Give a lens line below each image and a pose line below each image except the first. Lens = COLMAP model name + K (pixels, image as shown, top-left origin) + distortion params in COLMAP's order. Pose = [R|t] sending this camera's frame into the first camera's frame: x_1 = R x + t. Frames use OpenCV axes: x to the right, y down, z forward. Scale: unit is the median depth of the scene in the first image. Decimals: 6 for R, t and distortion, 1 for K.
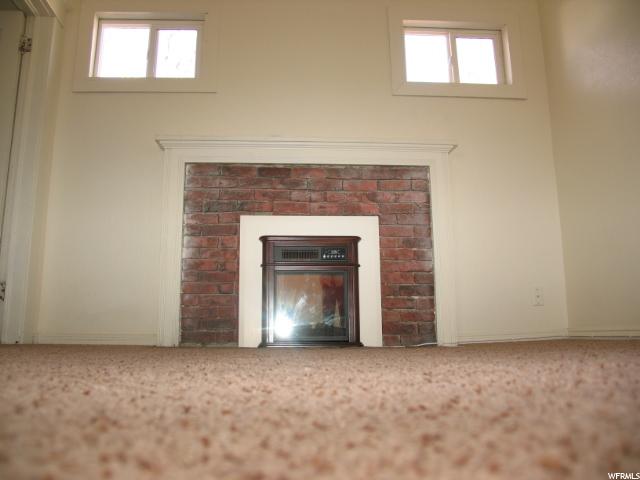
lens RADIAL K [[543.1, 0, 320.0], [0, 543.1, 240.0], [0, 0, 1]] dist [-0.156861, 0.126268]
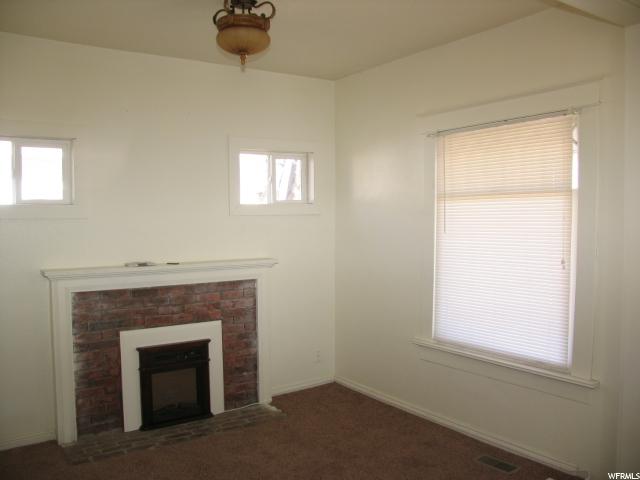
lens RADIAL K [[543.1, 0, 320.0], [0, 543.1, 240.0], [0, 0, 1]] dist [-0.156861, 0.126268]
pose [[0.862727, -0.017575, 0.505365, -0.361054], [-0.093683, 0.976540, 0.193889, -0.529606], [-0.496917, -0.214617, 0.840841, -0.216526]]
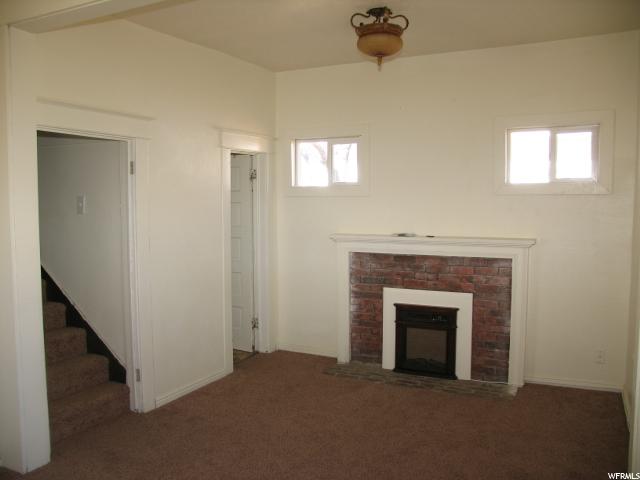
lens RADIAL K [[543.1, 0, 320.0], [0, 543.1, 240.0], [0, 0, 1]] dist [-0.156861, 0.126268]
pose [[0.860945, 0.044866, -0.506715, 0.477698], [0.089808, 0.967051, 0.238216, -0.561783], [0.500707, -0.250597, 0.828549, -0.350557]]
